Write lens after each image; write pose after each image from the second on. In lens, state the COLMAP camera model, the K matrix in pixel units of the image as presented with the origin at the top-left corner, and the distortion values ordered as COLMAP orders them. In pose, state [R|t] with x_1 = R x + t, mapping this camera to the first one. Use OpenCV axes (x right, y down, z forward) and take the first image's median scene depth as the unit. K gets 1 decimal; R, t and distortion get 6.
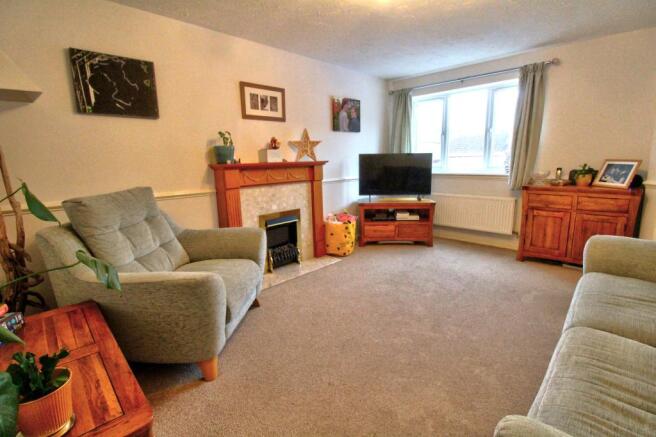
lens RADIAL K [[309.8, 0, 328.0], [0, 309.8, 218.5], [0, 0, 1]] dist [-0.017549, -0.000885]
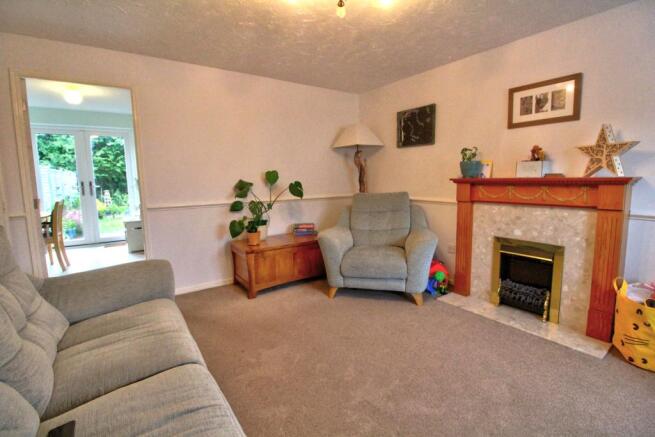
lens RADIAL K [[309.3, 0, 327.5], [0, 309.3, 218.5], [0, 0, 1]] dist [-0.017549, -0.000885]
pose [[-0.202366, 0.152271, -0.967400, 0.718734], [-0.166107, 0.968187, 0.187142, -0.143895], [0.965120, 0.198563, -0.170634, 0.667054]]
